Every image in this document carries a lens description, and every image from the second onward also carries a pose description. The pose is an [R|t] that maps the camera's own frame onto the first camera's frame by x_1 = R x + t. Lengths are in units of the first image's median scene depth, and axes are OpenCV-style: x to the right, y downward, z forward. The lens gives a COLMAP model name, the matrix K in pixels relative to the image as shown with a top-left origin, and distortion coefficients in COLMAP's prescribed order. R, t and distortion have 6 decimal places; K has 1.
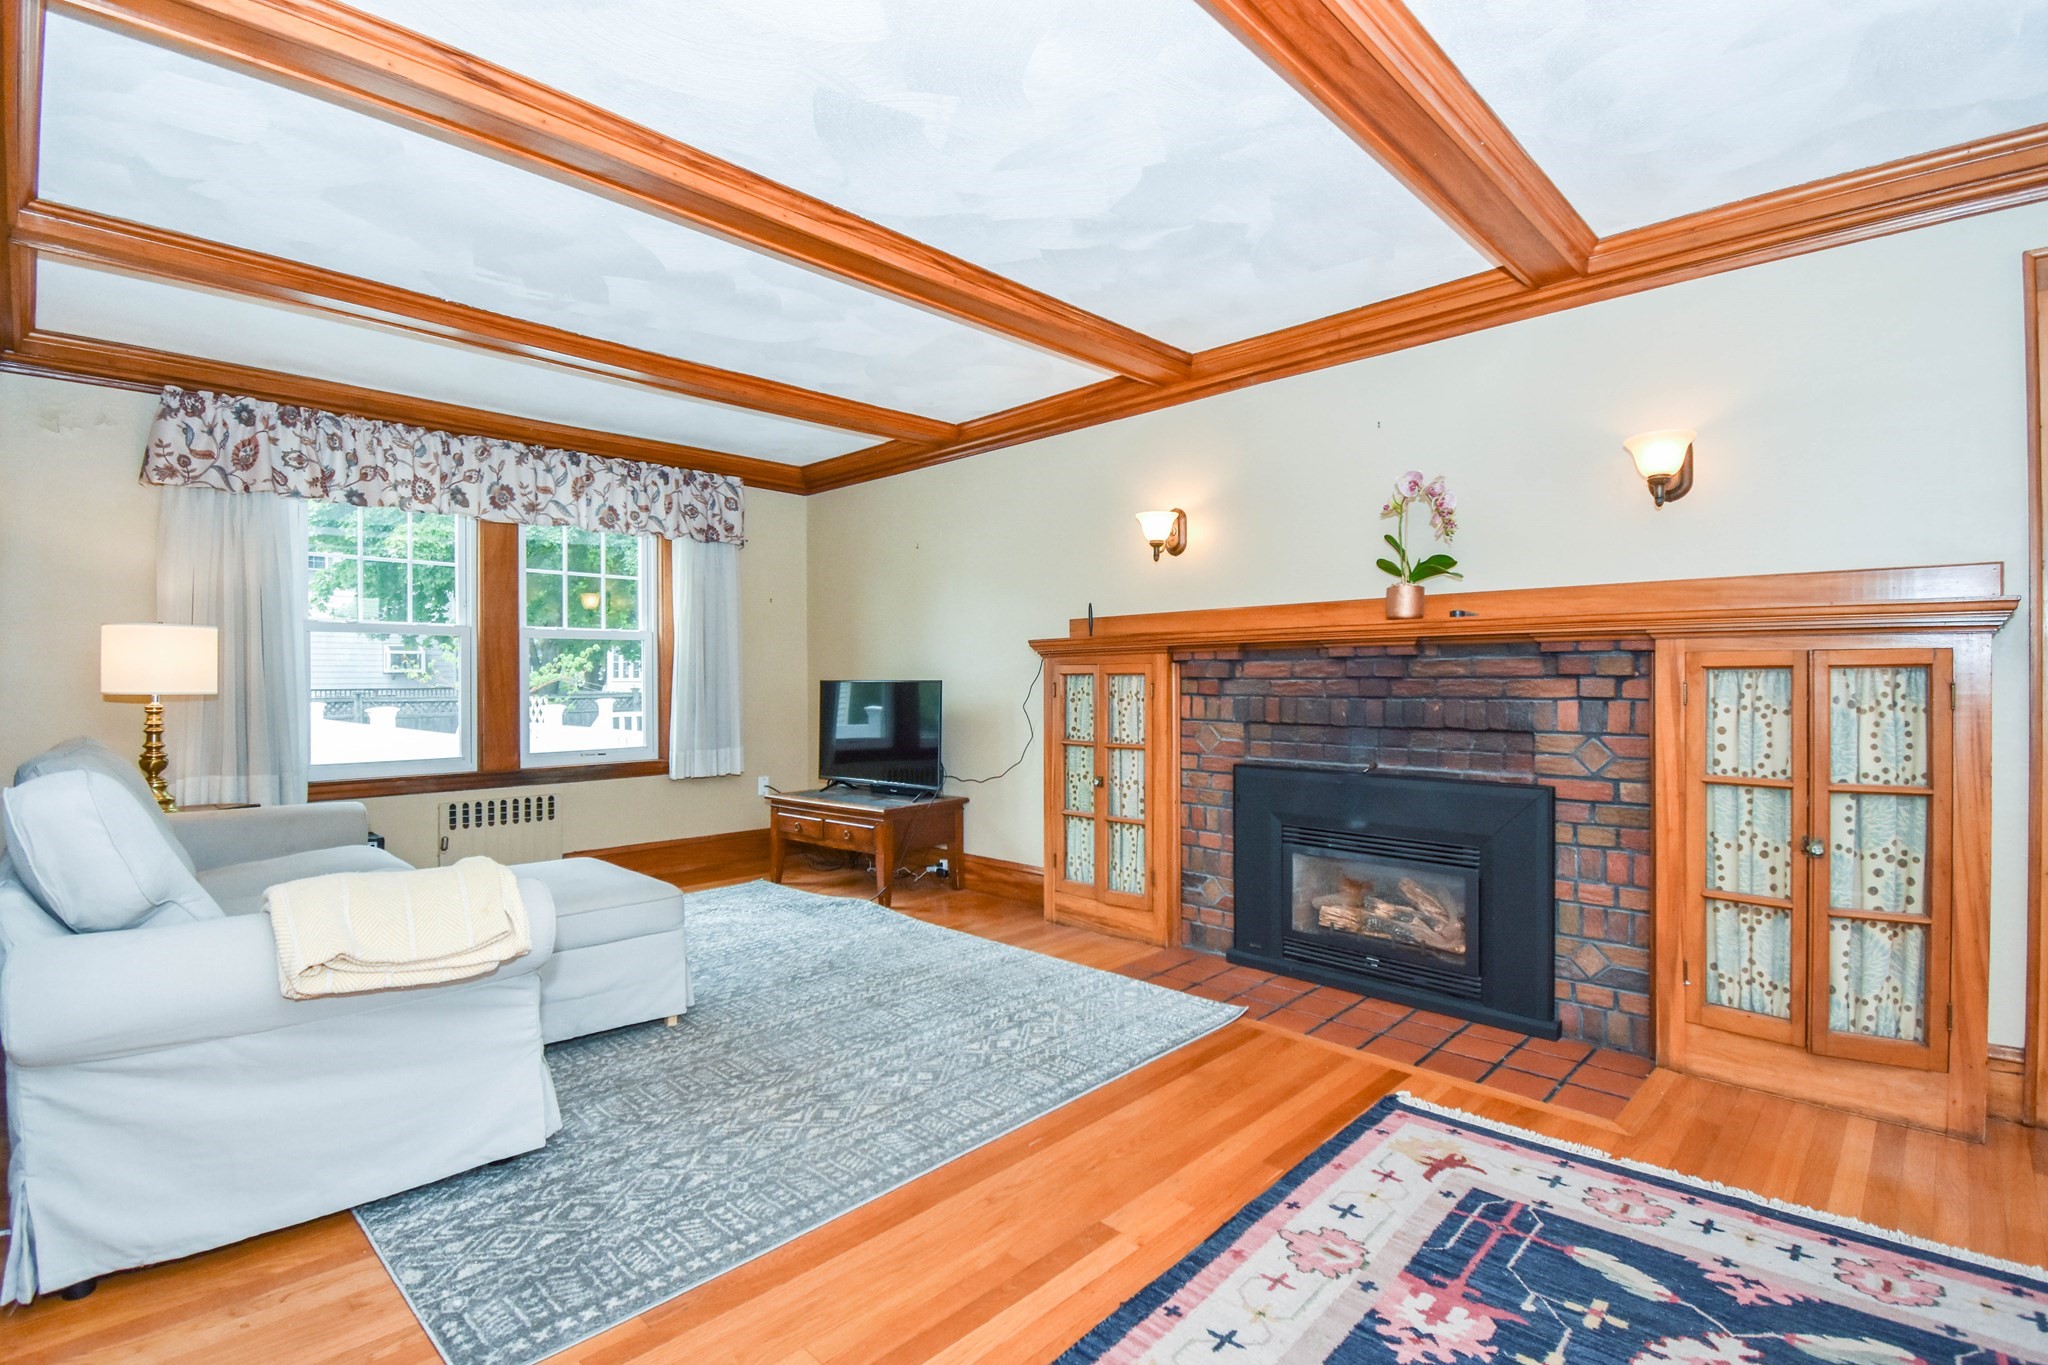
lens RADIAL K [[964.0, 0, 1022.6], [0, 964.0, 677.6], [0, 0, 1]] dist [0.001782, -0.005850]
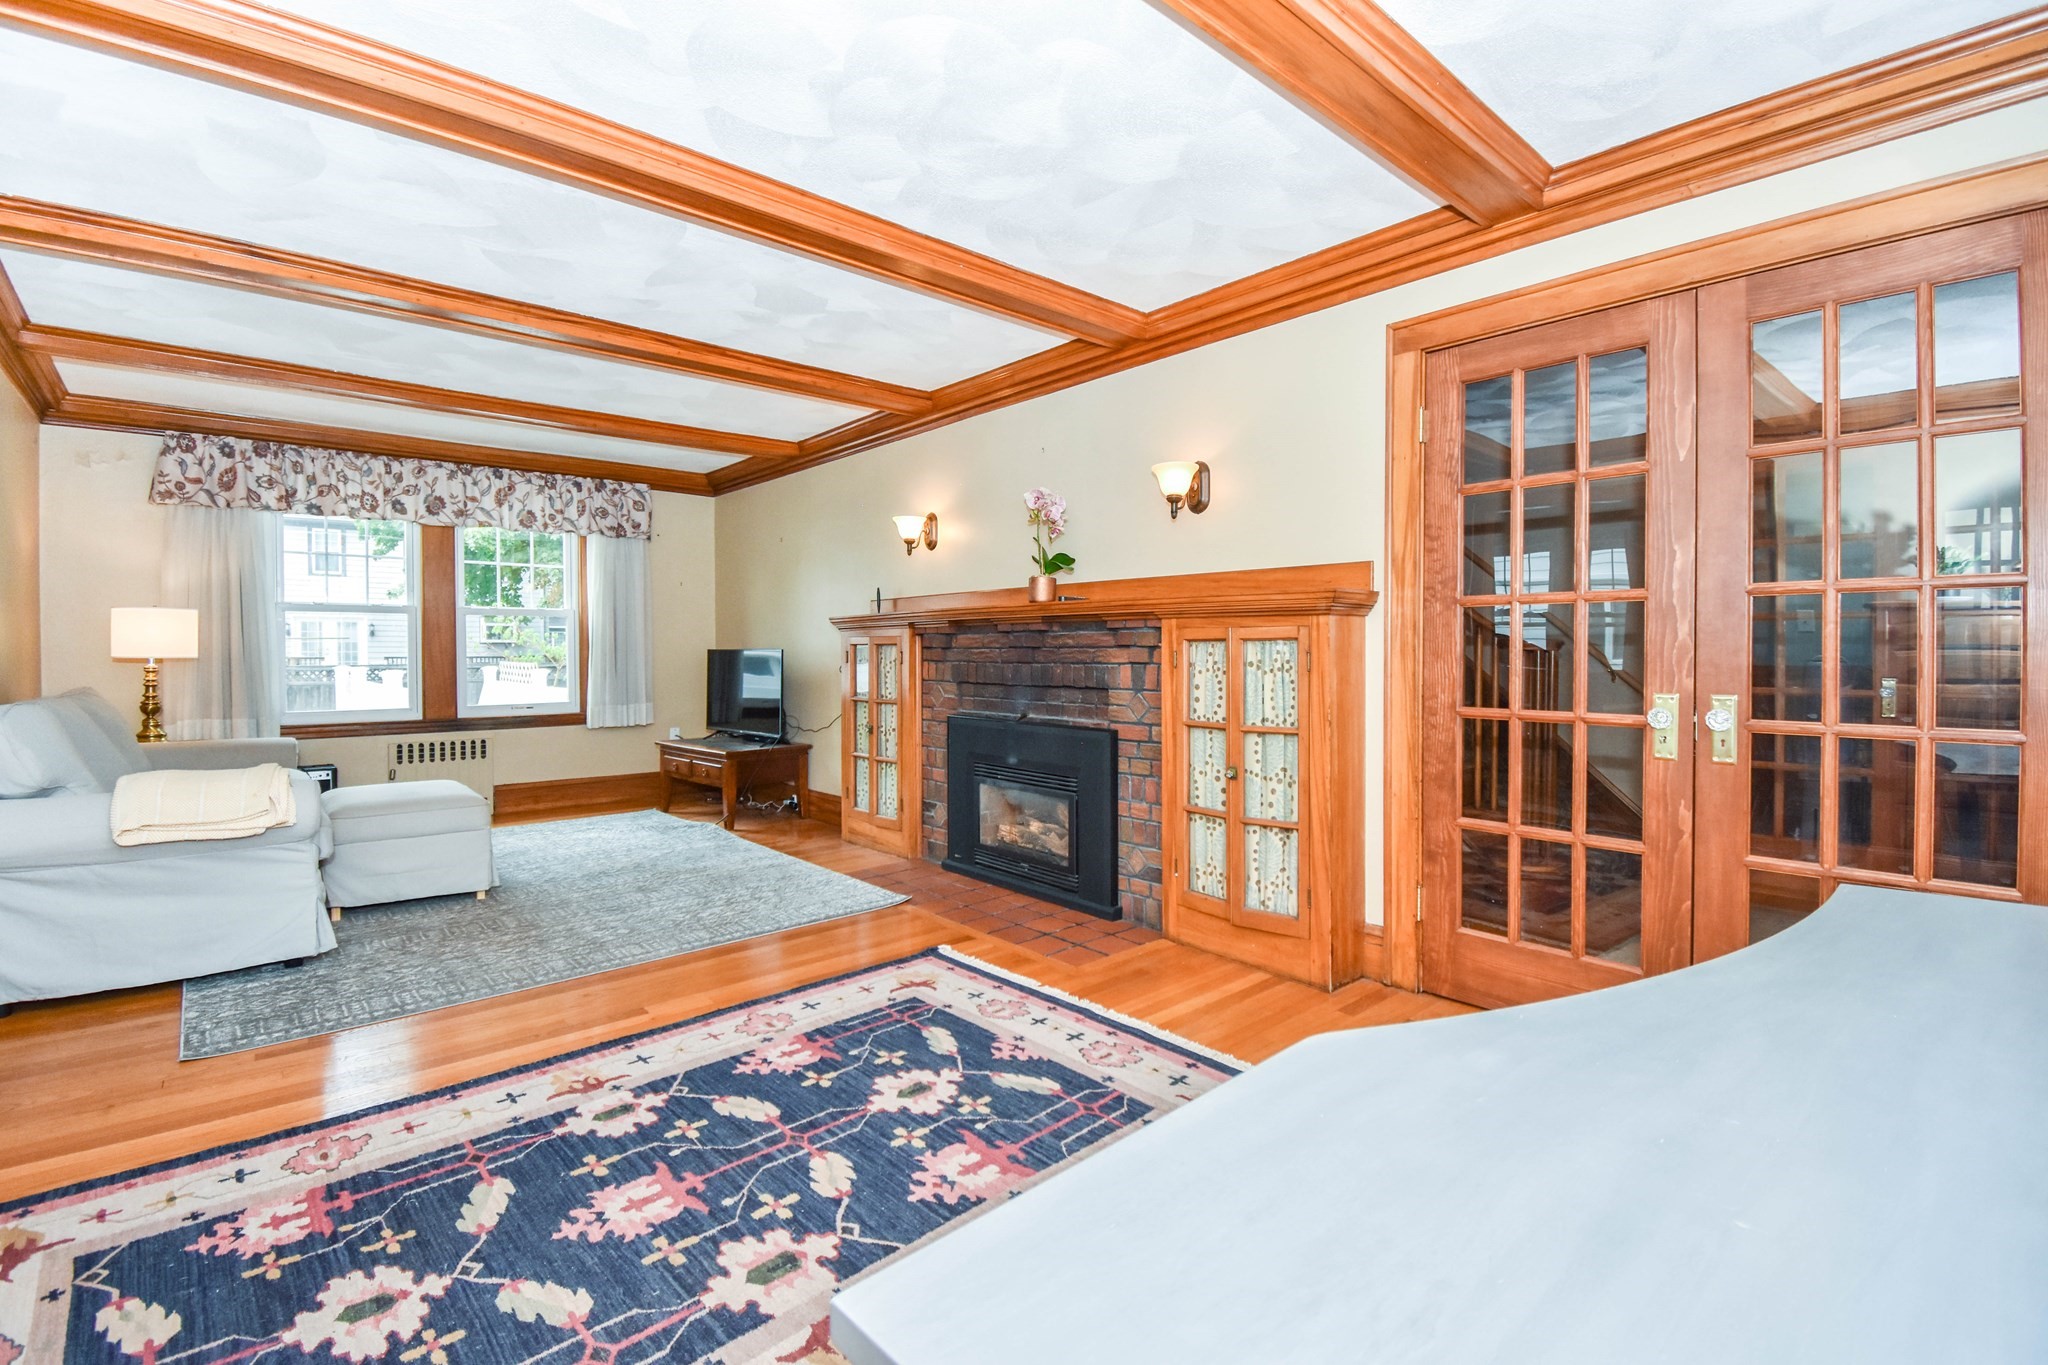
lens RADIAL K [[927.4, 0, 1059.6], [0, 927.4, 656.9], [0, 0, 1]] dist [0.003387, -0.009115]
pose [[0.997924, 0.002258, -0.064366, 0.472070], [-0.001620, 0.999949, 0.009958, 0.000303], [0.064385, -0.009833, 0.997877, -0.230144]]
